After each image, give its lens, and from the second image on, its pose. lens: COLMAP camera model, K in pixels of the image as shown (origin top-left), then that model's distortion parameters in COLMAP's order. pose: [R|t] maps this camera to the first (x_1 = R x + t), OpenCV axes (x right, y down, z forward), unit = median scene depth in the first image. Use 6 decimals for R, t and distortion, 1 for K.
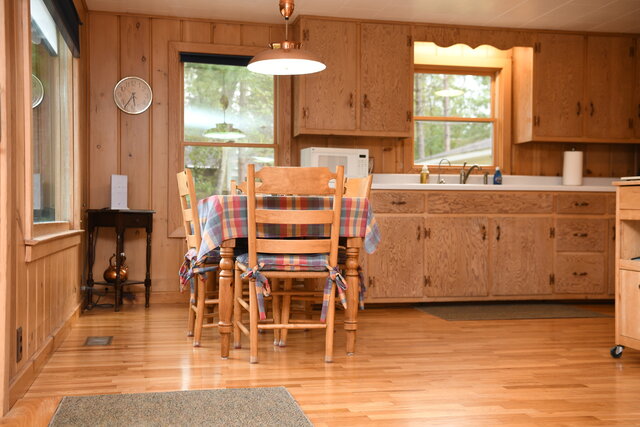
lens RADIAL K [[800.5, 0, 320.7], [0, 800.5, 214.2], [0, 0, 1]] dist [0.075756, 0.000000]
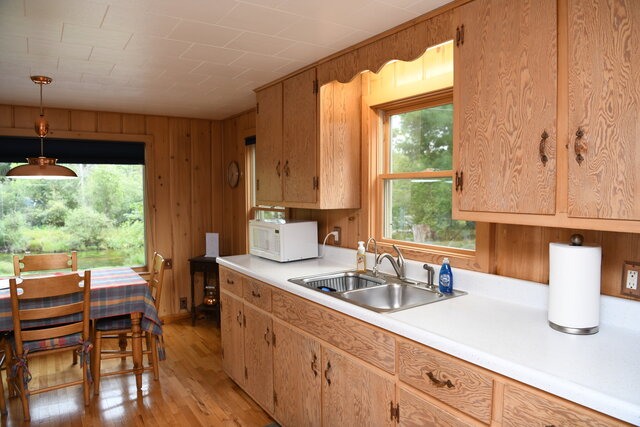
lens RADIAL K [[429.1, 0, 319.8], [0, 429.1, 215.5], [0, 0, 1]] dist [-0.063351, -0.000021]
pose [[0.367827, 0.046666, -0.928723, 0.506779], [0.005459, 0.998614, 0.052340, -0.113389], [0.929878, -0.024321, 0.367062, 0.856315]]
